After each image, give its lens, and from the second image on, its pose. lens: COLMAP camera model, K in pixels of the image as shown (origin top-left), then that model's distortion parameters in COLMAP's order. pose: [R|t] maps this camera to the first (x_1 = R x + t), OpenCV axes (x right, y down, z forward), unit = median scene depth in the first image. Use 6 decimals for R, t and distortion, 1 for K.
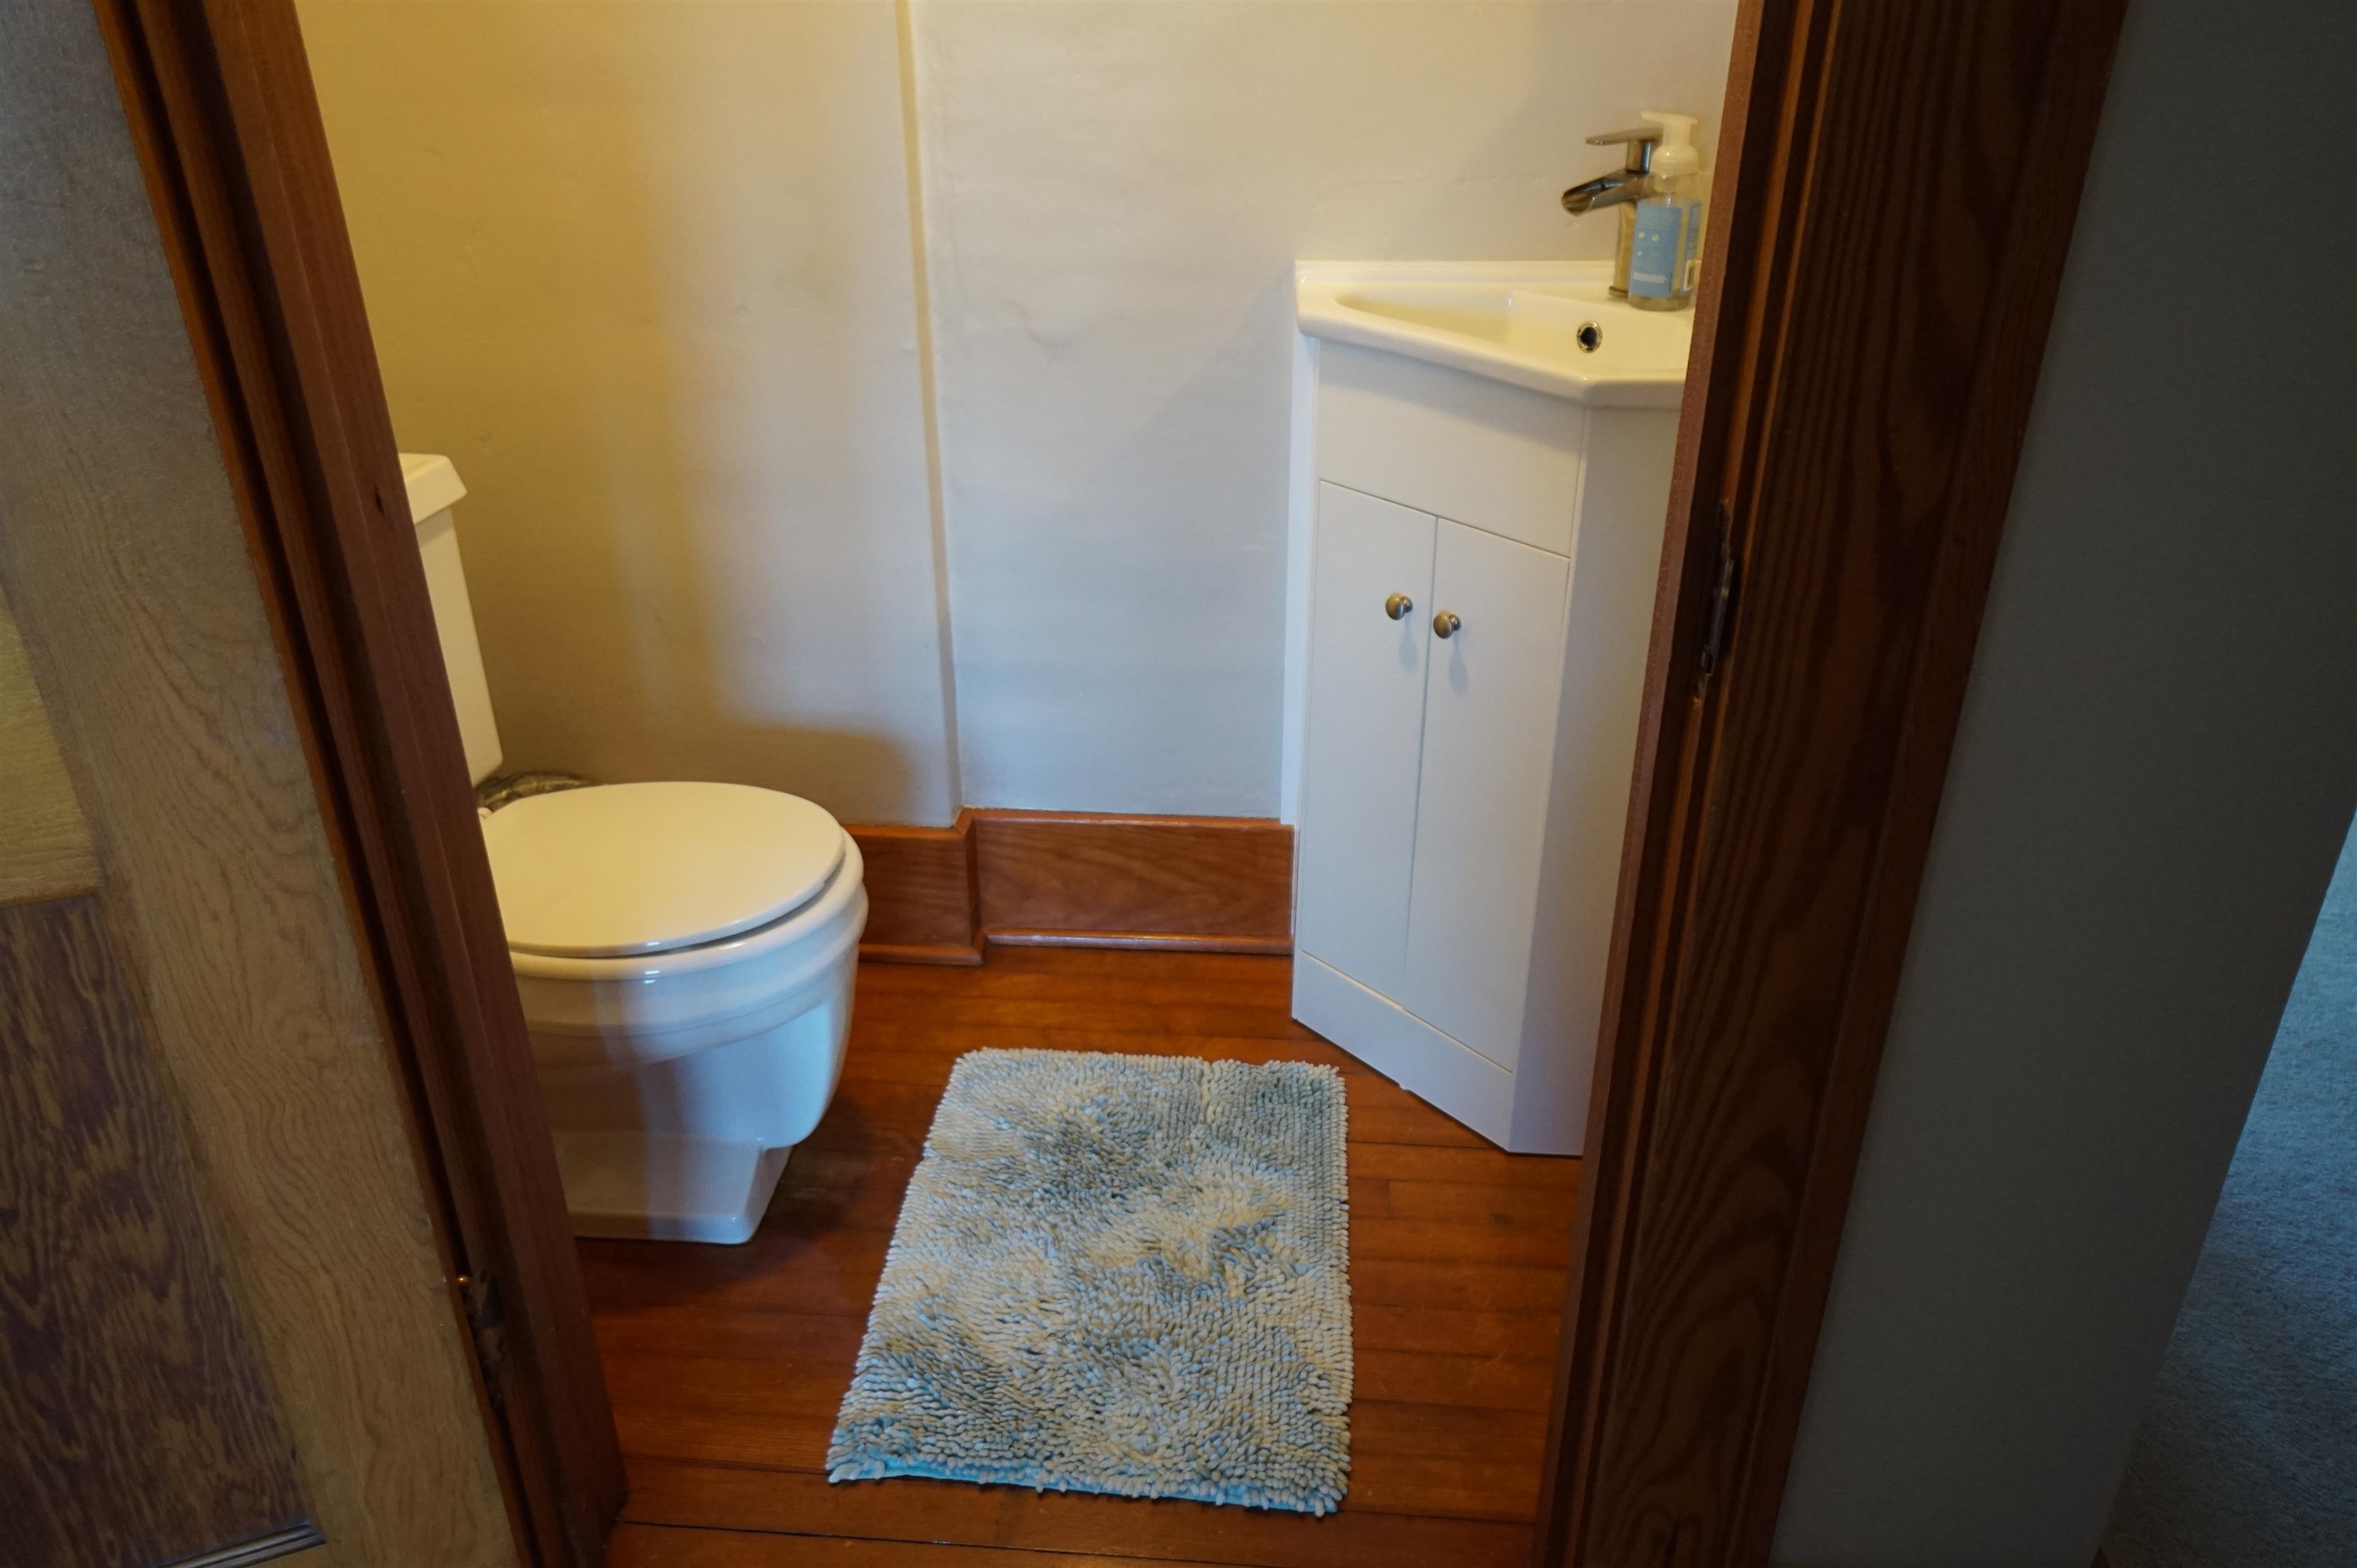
lens RADIAL K [[1707.7, 0, 1179.6], [0, 1707.7, 795.7], [0, 0, 1]] dist [0.045346, 0.001612]
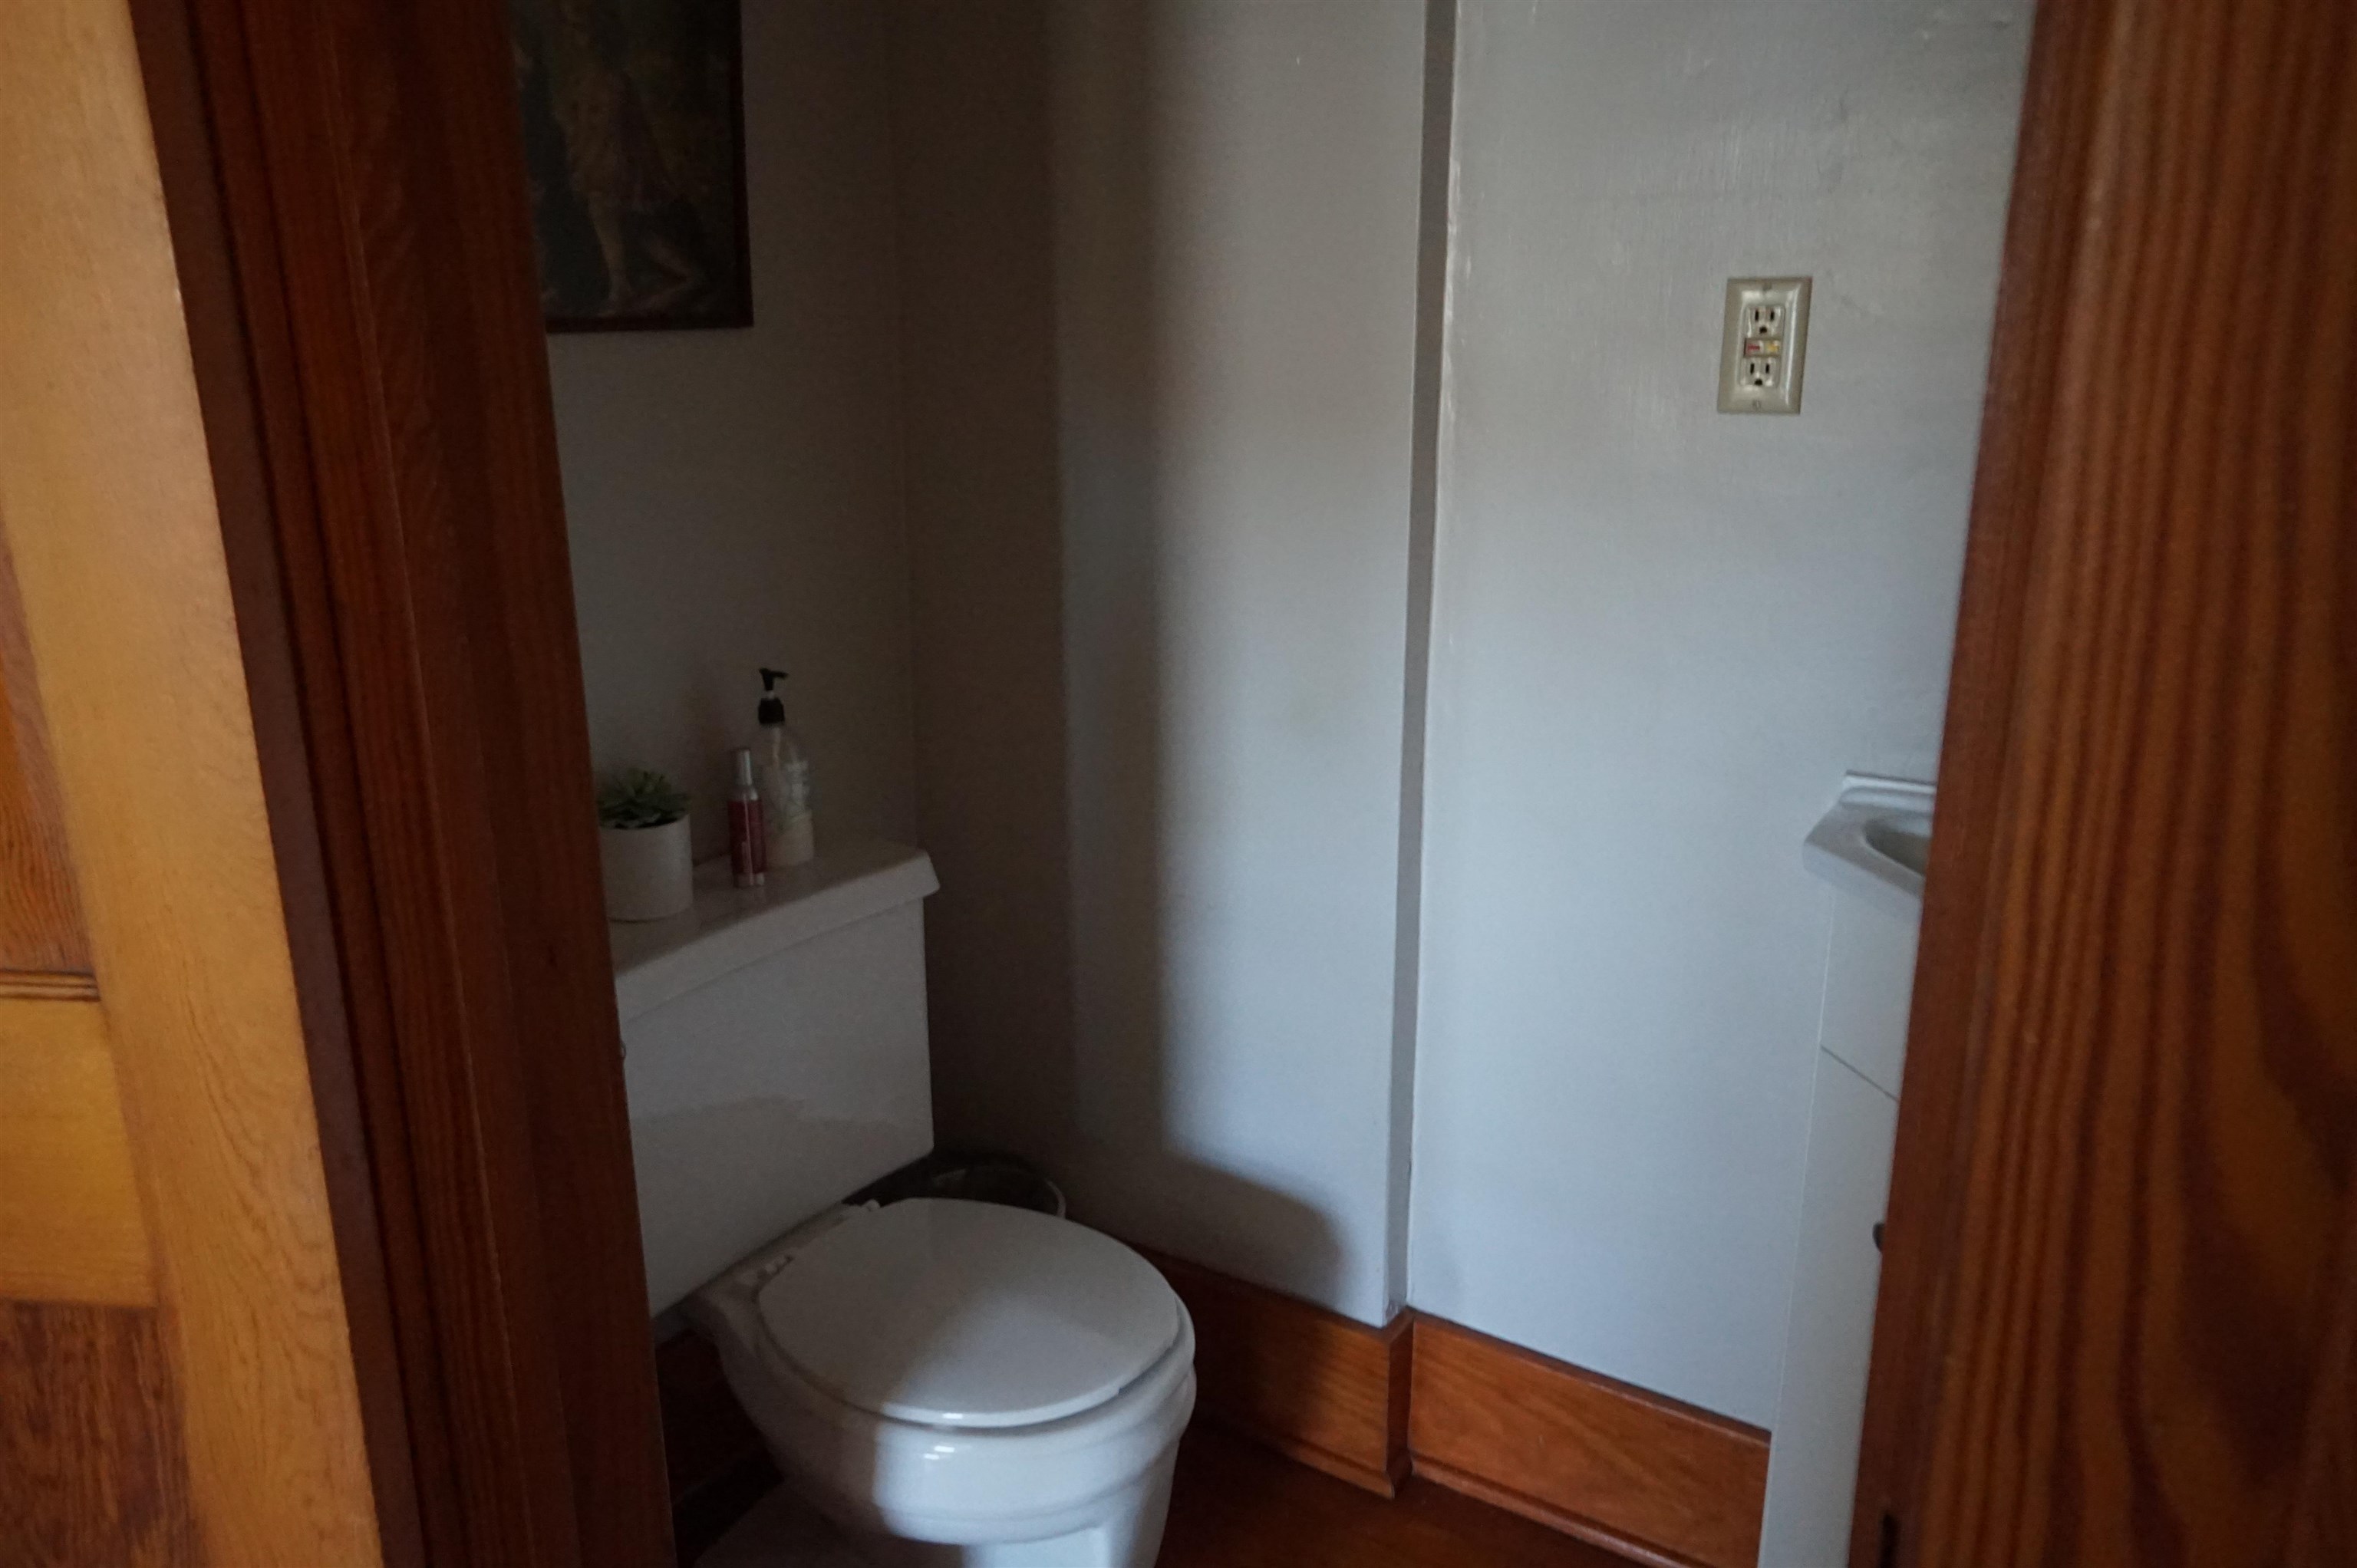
lens RADIAL K [[1707.7, 0, 1174.0], [0, 1707.7, 771.4], [0, 0, 1]] dist [0.045346, 0.001612]
pose [[0.875005, 0.131670, -0.465864, 0.318996], [-0.223781, 0.963330, -0.148042, -0.221722], [0.429288, 0.233789, 0.872384, 0.282076]]
